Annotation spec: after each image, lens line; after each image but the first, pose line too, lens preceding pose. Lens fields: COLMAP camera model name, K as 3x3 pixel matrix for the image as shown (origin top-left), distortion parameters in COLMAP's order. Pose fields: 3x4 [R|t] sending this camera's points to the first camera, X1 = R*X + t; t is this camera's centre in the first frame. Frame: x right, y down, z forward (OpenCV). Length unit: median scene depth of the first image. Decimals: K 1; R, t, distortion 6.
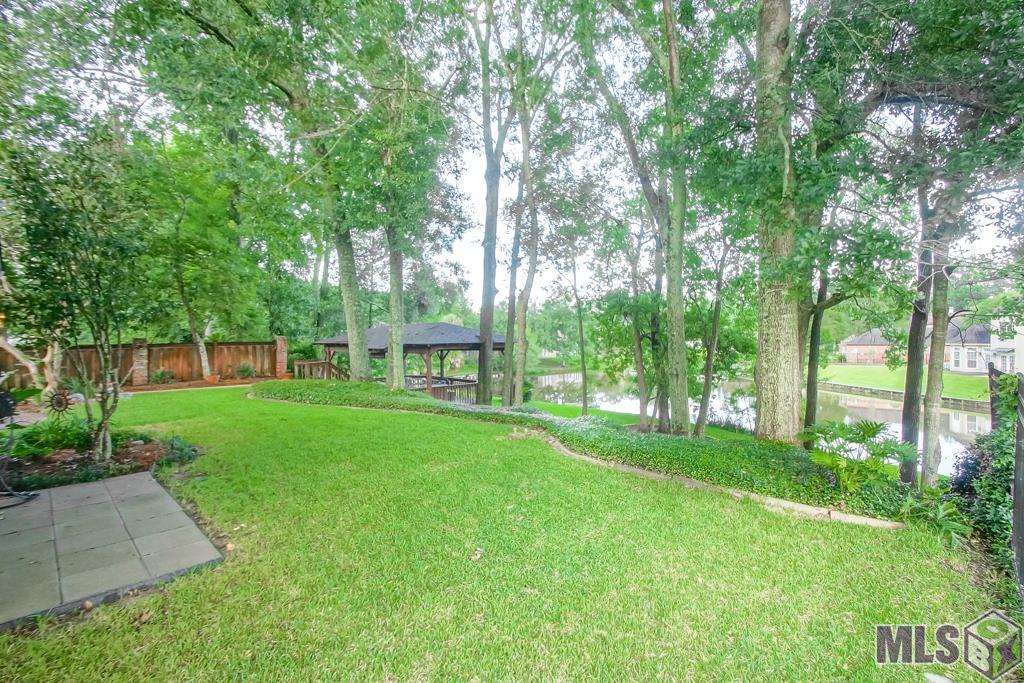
lens RADIAL K [[462.7, 0, 518.7], [0, 462.7, 341.5], [0, 0, 1]] dist [0.001644, 0.000110]
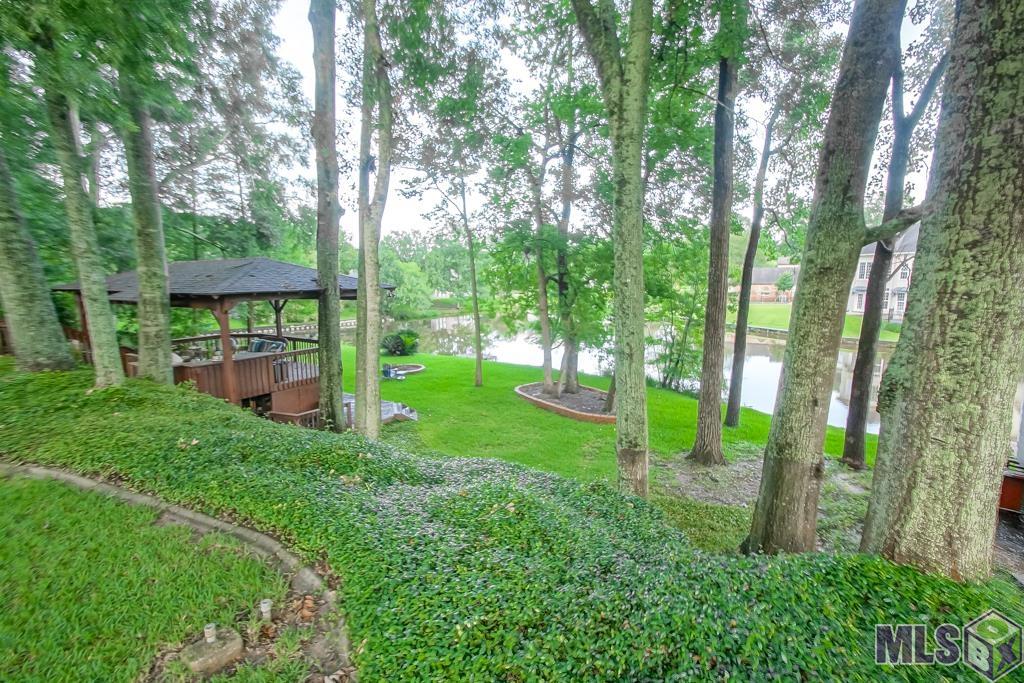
lens RADIAL K [[462.7, 0, 518.7], [0, 462.7, 341.5], [0, 0, 1]] dist [0.001644, 0.000110]
pose [[0.975516, -0.029256, 0.217972, 0.031468], [0.000458, 0.991381, 0.131013, -0.006460], [-0.219926, -0.127705, 0.967122, 0.177555]]
